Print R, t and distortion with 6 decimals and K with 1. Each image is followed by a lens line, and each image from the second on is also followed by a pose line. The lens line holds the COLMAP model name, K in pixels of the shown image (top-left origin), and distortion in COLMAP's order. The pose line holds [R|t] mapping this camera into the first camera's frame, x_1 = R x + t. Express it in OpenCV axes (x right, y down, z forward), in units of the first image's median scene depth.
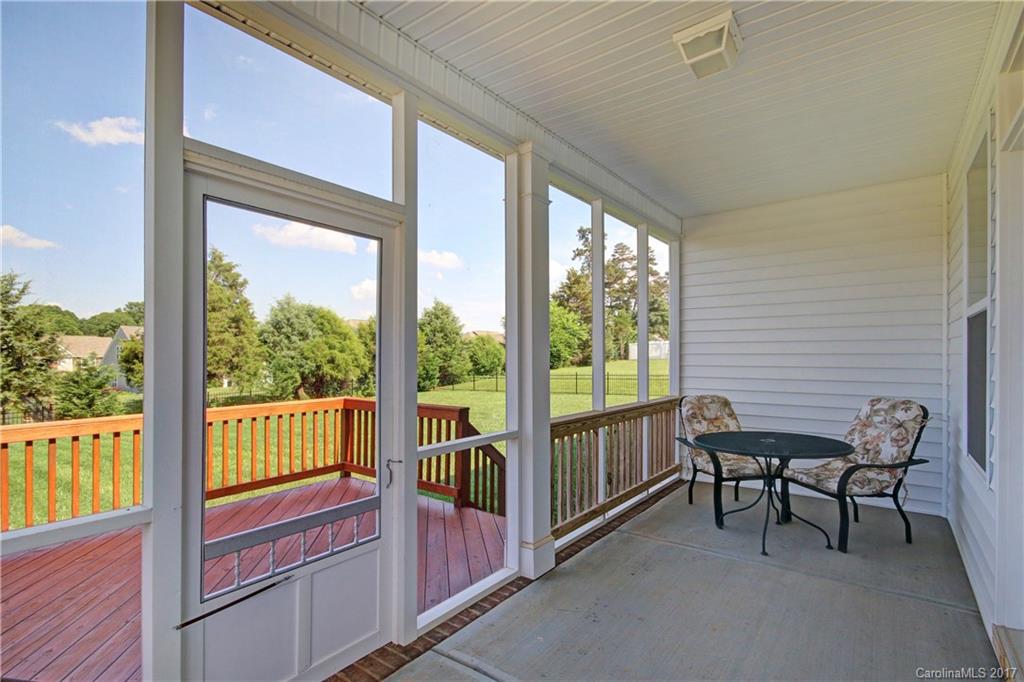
lens RADIAL K [[492.6, 0, 520.3], [0, 492.6, 347.4], [0, 0, 1]] dist [-0.003495, 0.000712]
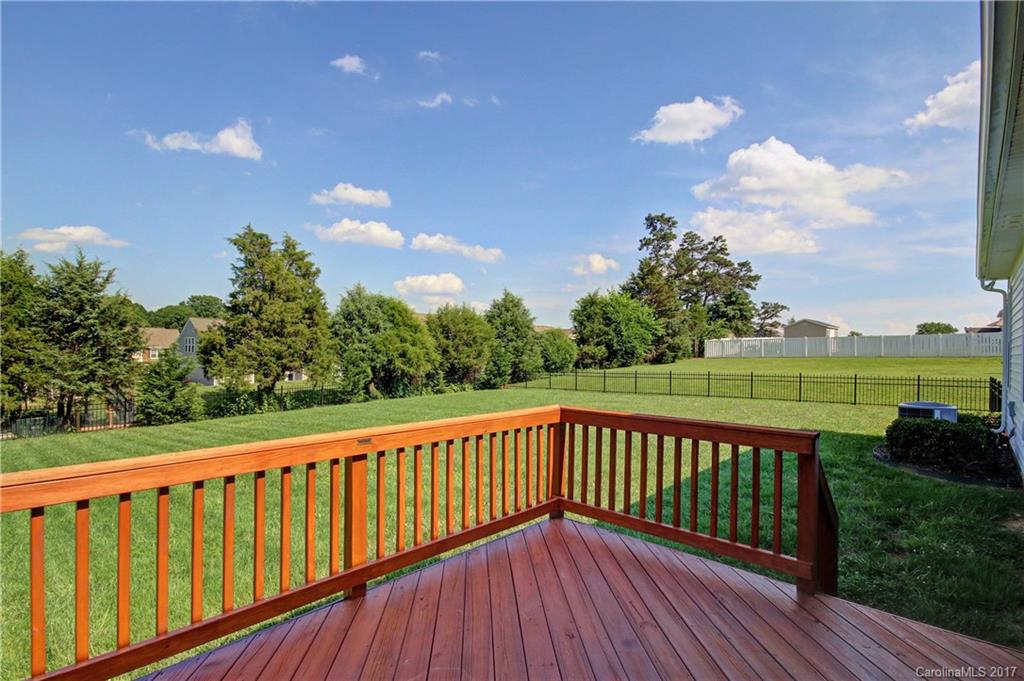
lens RADIAL K [[492.6, 0, 503.3], [0, 492.6, 342.9], [0, 0, 1]] dist [-0.003495, 0.000712]
pose [[0.995247, 0.009990, -0.096870, -0.101446], [-0.010097, 0.999949, -0.000613, 0.003425], [0.096859, 0.001589, 0.995297, 0.079164]]
